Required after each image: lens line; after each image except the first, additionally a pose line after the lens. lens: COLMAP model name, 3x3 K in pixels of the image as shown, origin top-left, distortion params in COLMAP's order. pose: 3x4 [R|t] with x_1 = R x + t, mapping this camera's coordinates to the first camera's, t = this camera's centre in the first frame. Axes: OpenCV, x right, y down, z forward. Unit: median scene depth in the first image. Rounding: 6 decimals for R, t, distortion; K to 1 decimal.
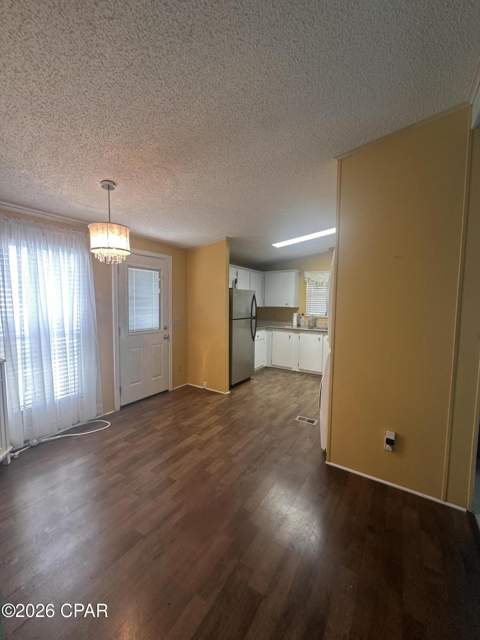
lens RADIAL K [[250.3, 0, 240.0], [0, 250.3, 320.0], [0, 0, 1]] dist [-0.000900, -0.000059]
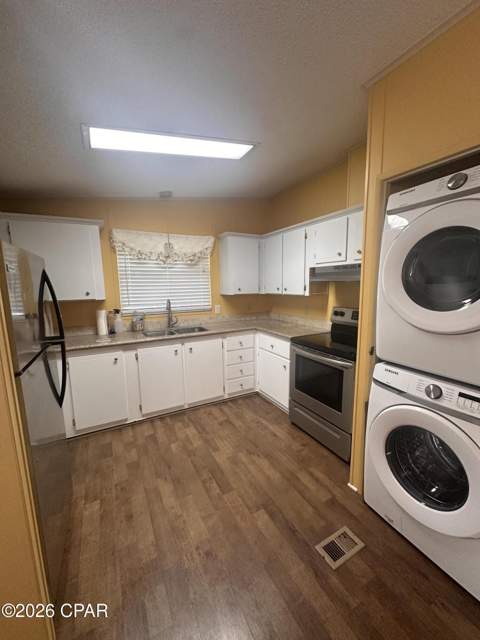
lens RADIAL K [[250.3, 0, 240.0], [0, 250.3, 320.0], [0, 0, 1]] dist [-0.000900, -0.000059]
pose [[0.481878, -0.141654, 0.864712, -0.096502], [0.087937, 0.989682, 0.113121, -0.045584], [-0.871814, 0.021530, 0.489363, 0.561033]]
